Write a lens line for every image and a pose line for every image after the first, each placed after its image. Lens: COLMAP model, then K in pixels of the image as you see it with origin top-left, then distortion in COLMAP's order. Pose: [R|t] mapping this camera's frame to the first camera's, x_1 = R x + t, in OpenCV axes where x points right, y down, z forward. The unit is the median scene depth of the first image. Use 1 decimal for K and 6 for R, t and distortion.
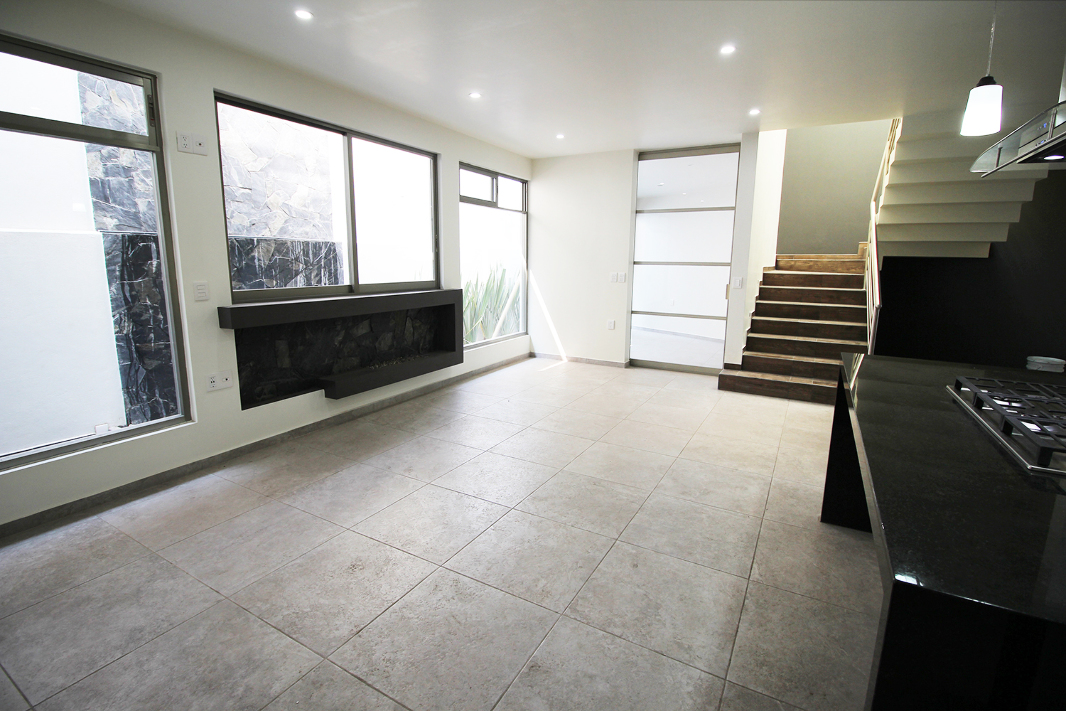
lens RADIAL K [[497.1, 0, 533.1], [0, 497.1, 342.4], [0, 0, 1]] dist [0.001213, -0.013062]
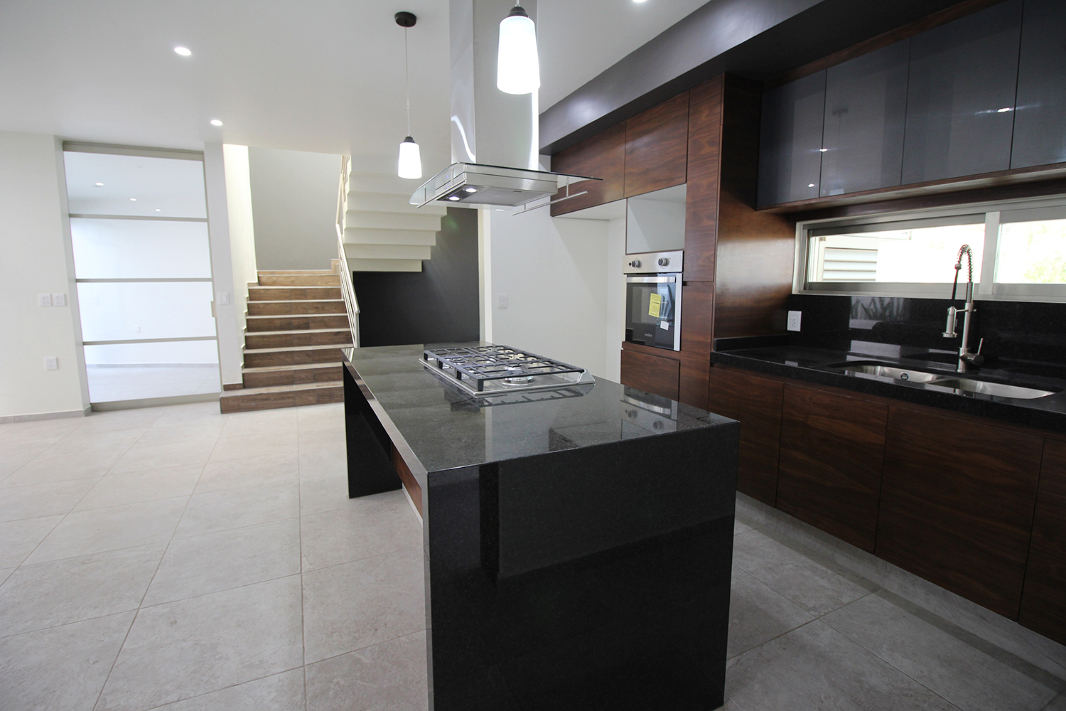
lens RADIAL K [[497.1, 0, 533.1], [0, 497.1, 342.4], [0, 0, 1]] dist [0.001213, -0.013062]
pose [[0.569762, -0.116085, 0.813569, -0.033490], [0.146559, 0.988456, 0.038400, 0.012774], [-0.808636, 0.097357, 0.580198, -0.019050]]
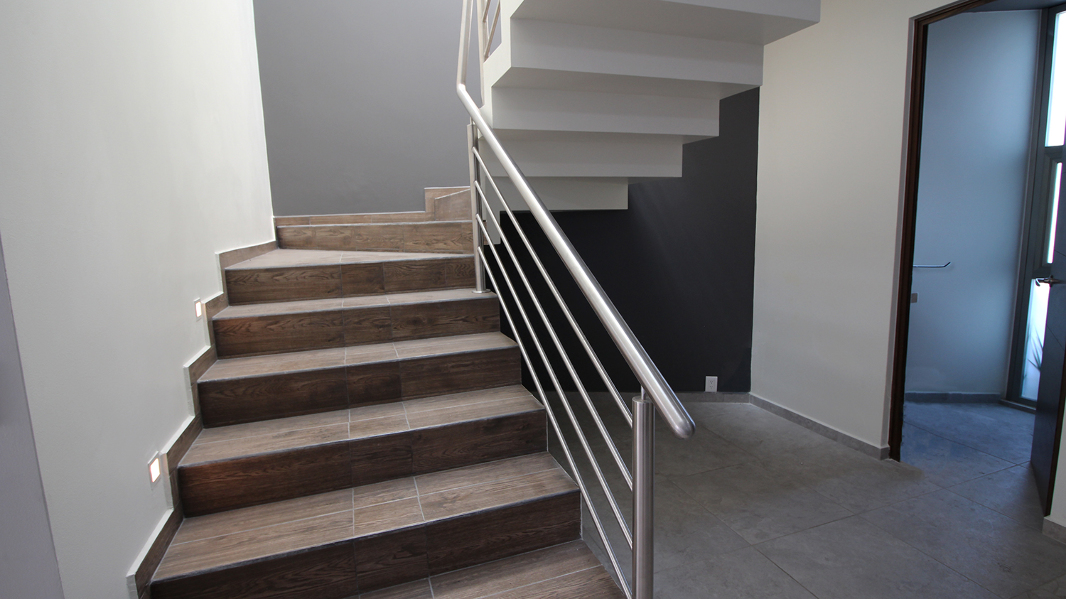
lens RADIAL K [[520.3, 0, 534.2], [0, 520.3, 291.9], [0, 0, 1]] dist [-0.000285, 0.000185]
pose [[0.649883, -0.133783, 0.748167, 0.405131], [0.161434, 0.986222, 0.036124, -0.125712], [-0.742692, 0.097304, 0.662526, 0.739867]]
